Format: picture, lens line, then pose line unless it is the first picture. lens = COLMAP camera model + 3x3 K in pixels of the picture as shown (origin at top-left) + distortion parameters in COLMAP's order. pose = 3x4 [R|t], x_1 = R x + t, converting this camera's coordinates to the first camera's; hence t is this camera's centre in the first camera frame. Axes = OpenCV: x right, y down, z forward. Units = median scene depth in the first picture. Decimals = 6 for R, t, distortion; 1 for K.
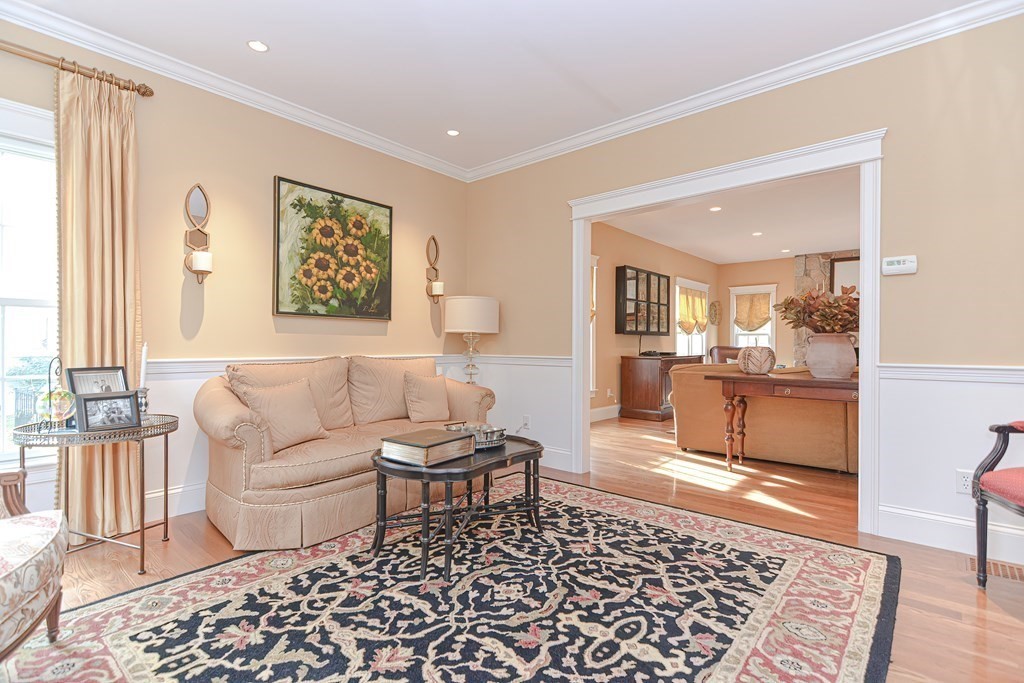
lens RADIAL K [[497.9, 0, 511.8], [0, 497.9, 347.6], [0, 0, 1]] dist [0.010770, -0.001871]
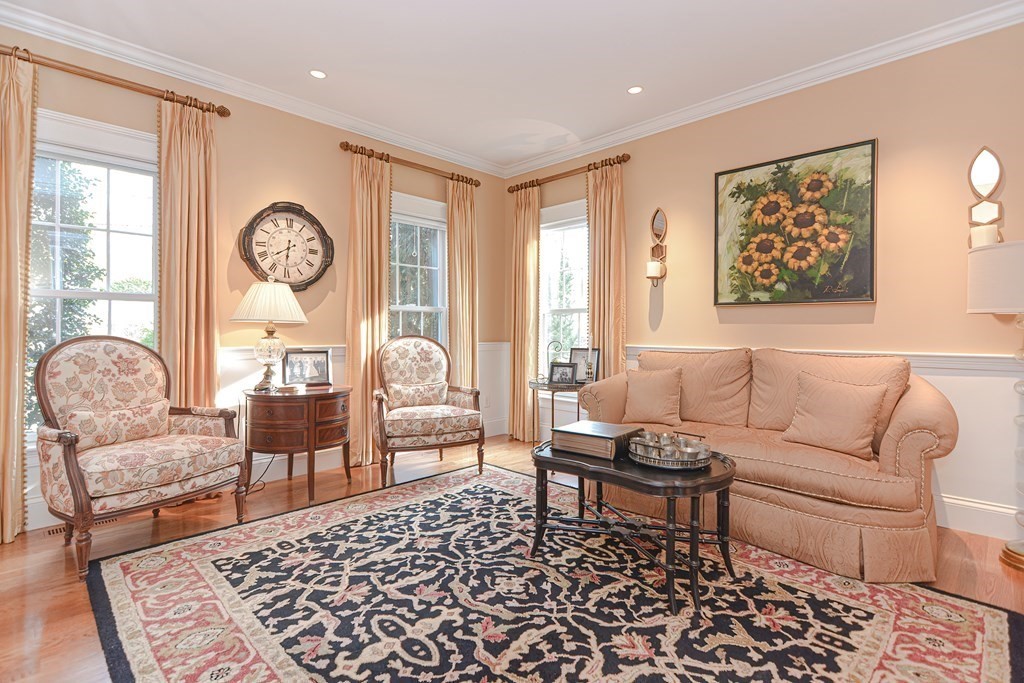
lens RADIAL K [[497.9, 0, 508.8], [0, 497.9, 330.9], [0, 0, 1]] dist [0.010770, -0.001871]
pose [[-0.081026, -0.004109, -0.996704, 0.563525], [-0.010858, 0.999936, -0.003239, -0.005864], [0.996653, 0.010559, -0.081065, 0.616611]]
